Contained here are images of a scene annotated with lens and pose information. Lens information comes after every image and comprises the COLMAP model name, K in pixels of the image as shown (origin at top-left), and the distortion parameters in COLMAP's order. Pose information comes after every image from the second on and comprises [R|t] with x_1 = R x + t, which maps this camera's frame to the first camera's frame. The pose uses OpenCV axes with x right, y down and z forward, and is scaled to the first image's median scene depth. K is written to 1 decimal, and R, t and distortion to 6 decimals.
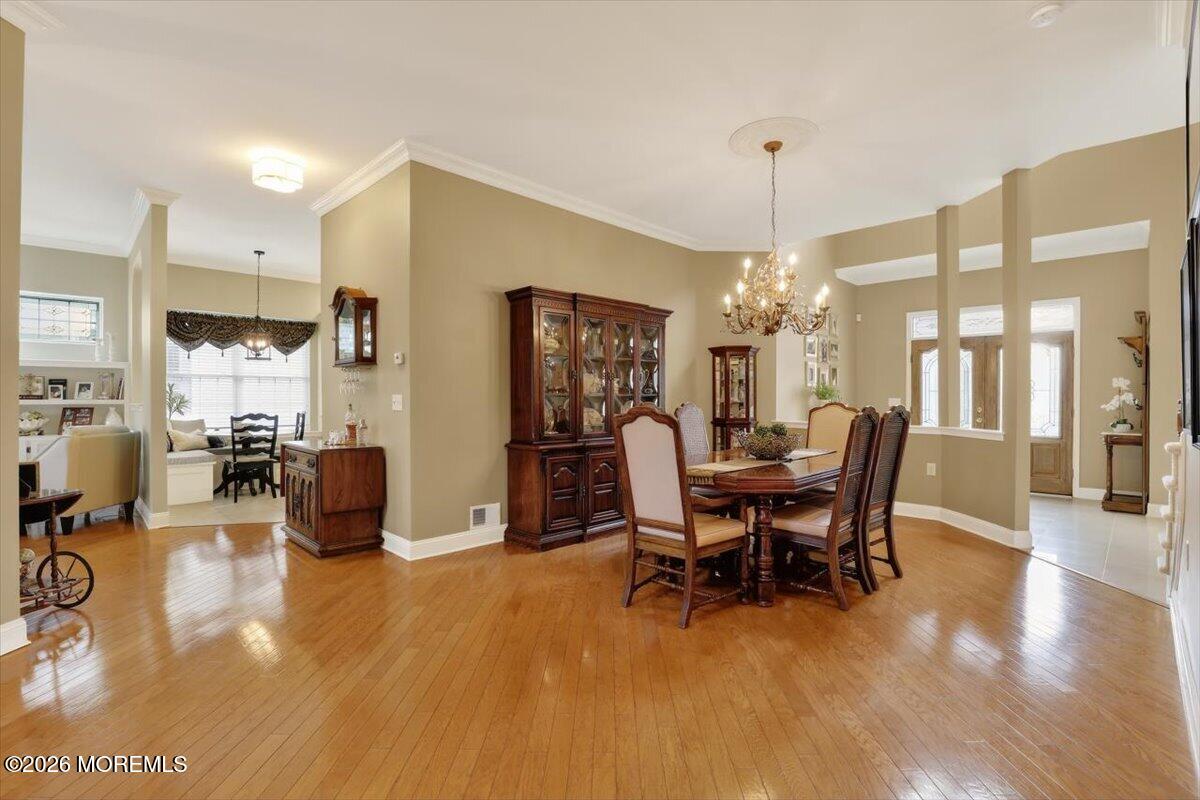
lens RADIAL K [[552.1, 0, 597.8], [0, 552.1, 400.6], [0, 0, 1]] dist [-0.028021, 0.004200]
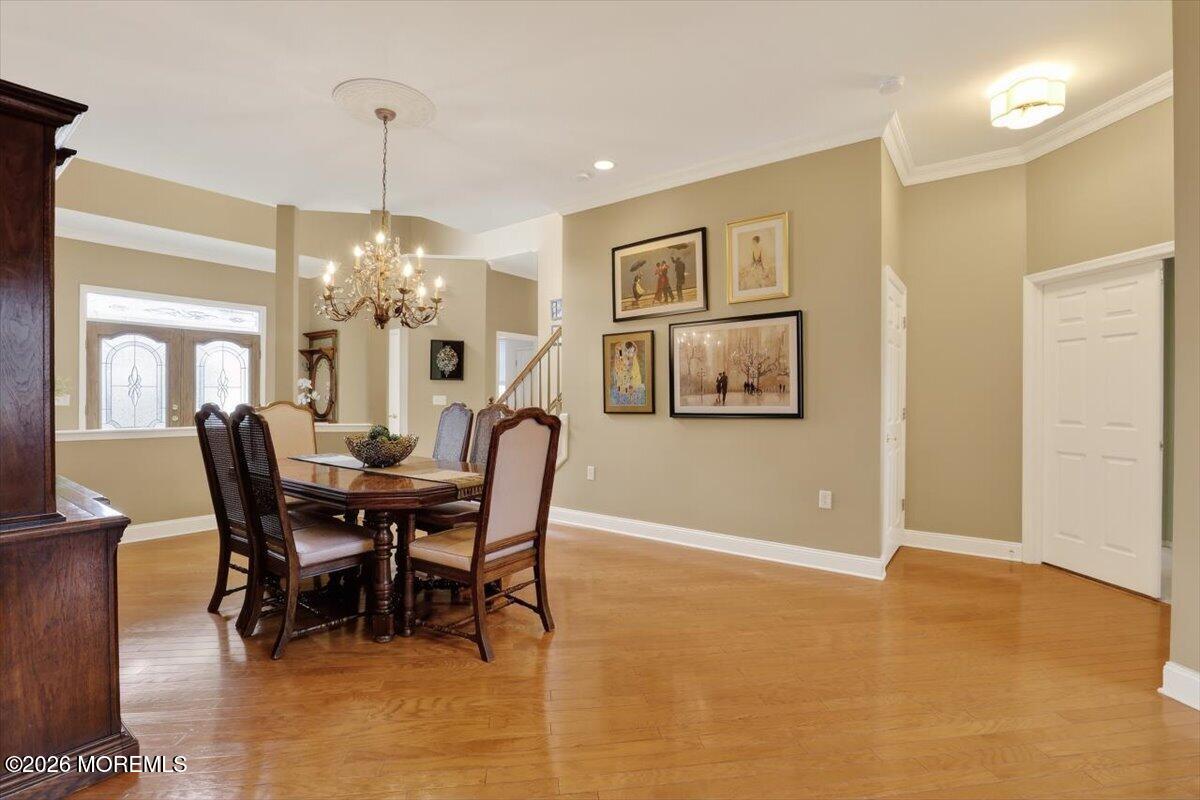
lens RADIAL K [[552.1, 0, 603.0], [0, 552.1, 402.5], [0, 0, 1]] dist [-0.028021, 0.004200]
pose [[-0.139998, -0.013810, 0.990055, -0.518036], [-0.000019, 0.999903, 0.013945, -0.006430], [-0.990152, 0.001933, -0.139985, 0.649273]]
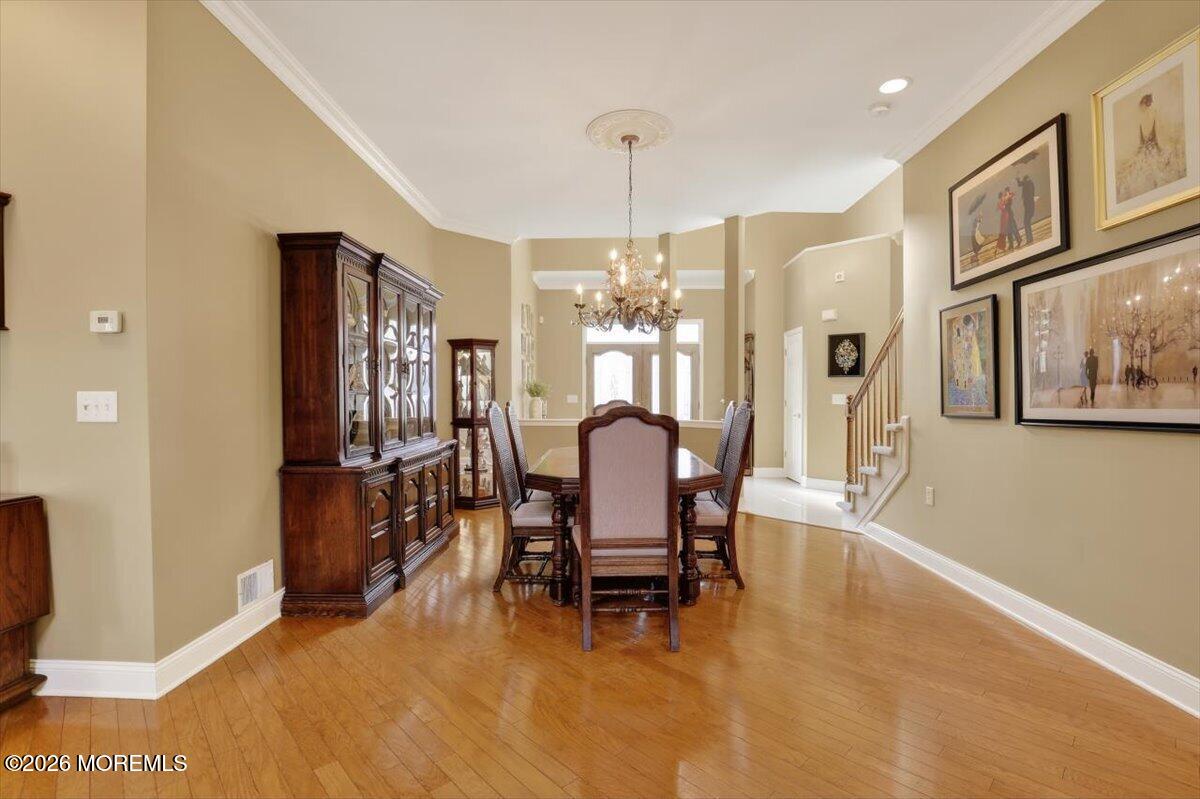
lens RADIAL K [[552.1, 0, 601.8], [0, 552.1, 399.2], [0, 0, 1]] dist [-0.028021, 0.004200]
pose [[0.719532, -0.008365, 0.694409, -0.341842], [0.007018, 0.999964, 0.004773, -0.002521], [-0.694424, 0.001439, 0.719564, 0.271888]]
